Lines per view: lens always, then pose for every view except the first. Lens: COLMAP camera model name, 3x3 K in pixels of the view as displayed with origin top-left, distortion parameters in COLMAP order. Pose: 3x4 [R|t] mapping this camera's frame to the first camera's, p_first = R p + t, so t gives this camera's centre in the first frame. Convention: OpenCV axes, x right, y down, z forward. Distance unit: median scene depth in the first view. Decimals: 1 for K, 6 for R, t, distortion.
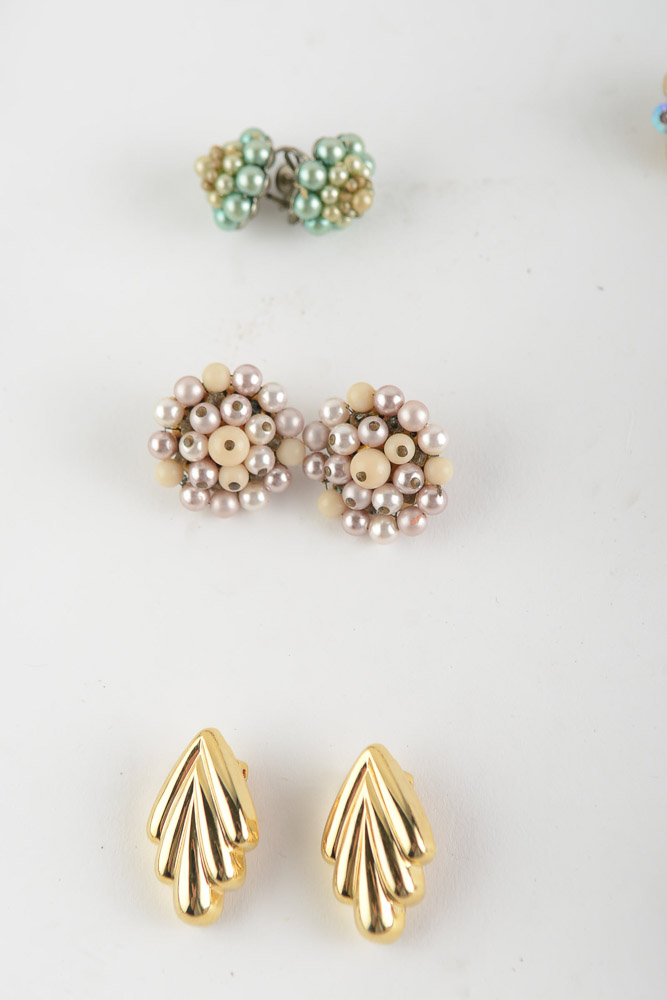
lens RADIAL K [[2321.6, 0, 331.5], [0, 2321.6, 494.3], [0, 0, 1]] dist [0.248953, 0.000000]
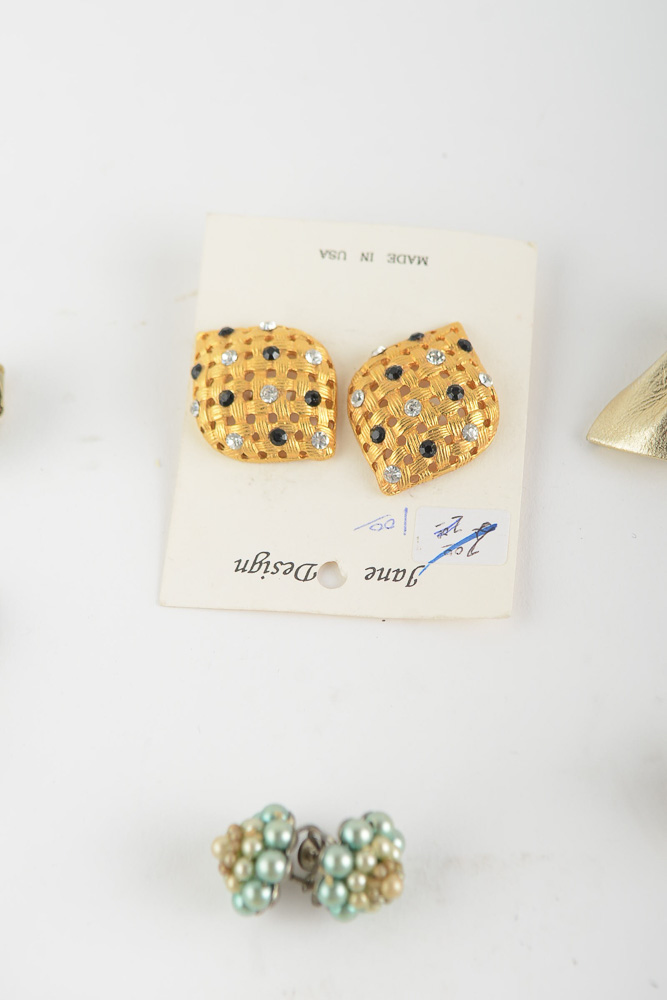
lens RADIAL K [[2321.6, 0, 324.2], [0, 2321.6, 496.7], [0, 0, 1]] dist [0.248953, 0.000000]
pose [[0.999909, -0.007265, -0.011359, -0.002076], [0.005371, 0.987322, -0.158636, -0.134465], [0.012368, 0.158561, 0.987272, 0.058760]]
